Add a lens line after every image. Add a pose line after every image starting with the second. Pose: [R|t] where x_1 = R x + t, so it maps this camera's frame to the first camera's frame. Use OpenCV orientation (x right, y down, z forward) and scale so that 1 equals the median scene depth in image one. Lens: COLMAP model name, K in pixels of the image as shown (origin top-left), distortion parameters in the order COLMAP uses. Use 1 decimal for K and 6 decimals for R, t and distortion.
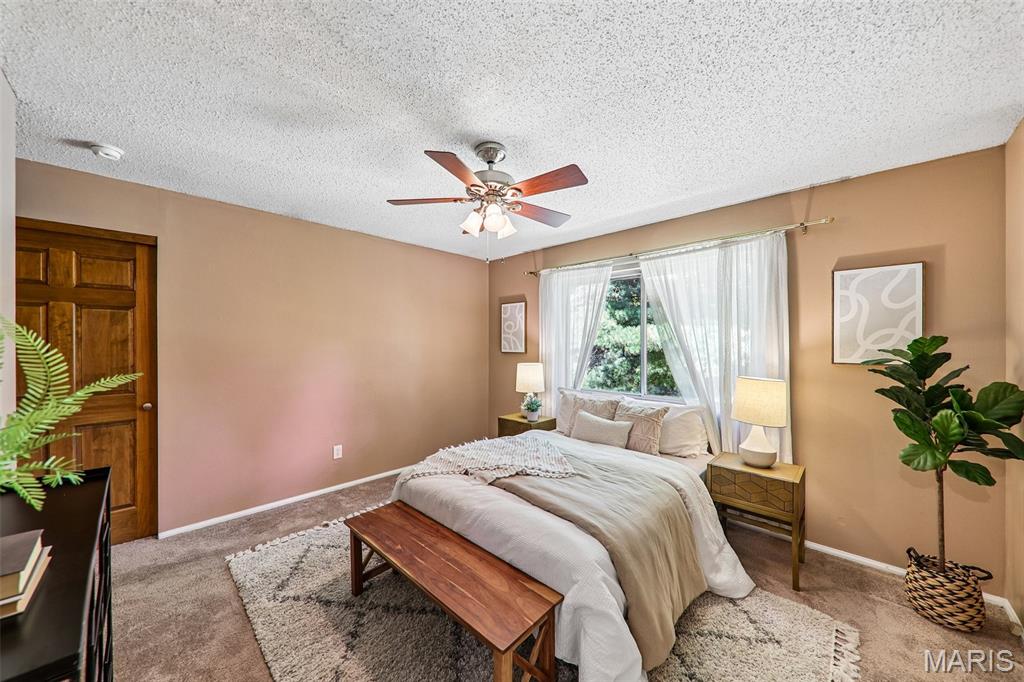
lens RADIAL K [[359.5, 0, 507.6], [0, 359.5, 342.3], [0, 0, 1]] dist [0.007393, -0.005409]
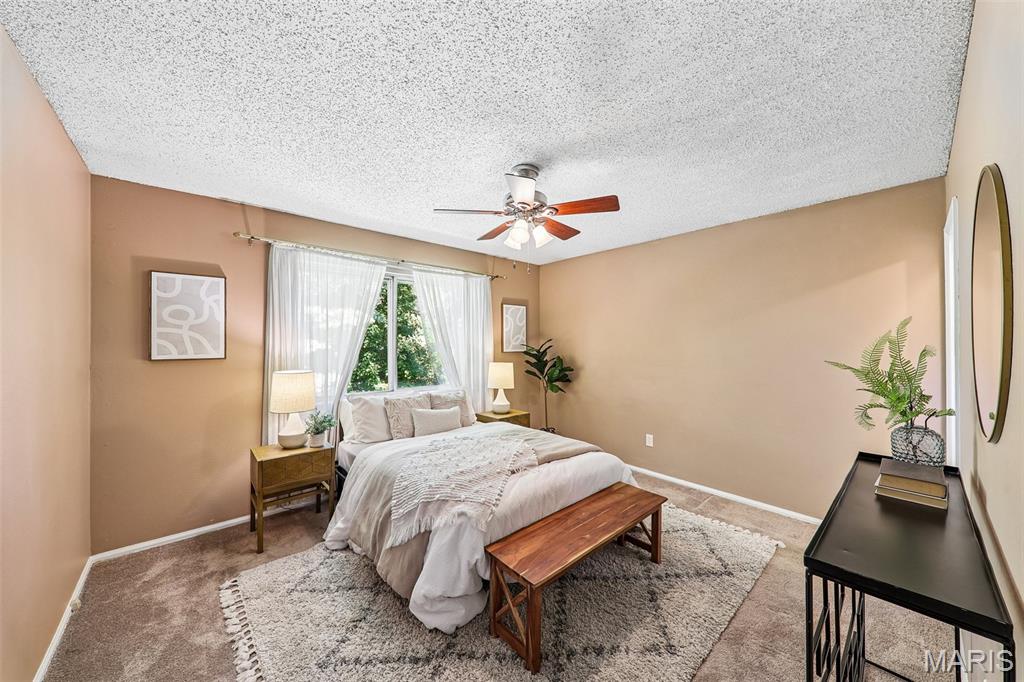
lens RADIAL K [[359.5, 0, 507.6], [0, 359.5, 339.0], [0, 0, 1]] dist [0.007393, -0.005409]
pose [[0.079161, 0.006016, 0.996844, -0.802859], [-0.000355, 0.999982, -0.006007, -0.001888], [-0.996862, 0.000121, 0.079162, 0.669464]]
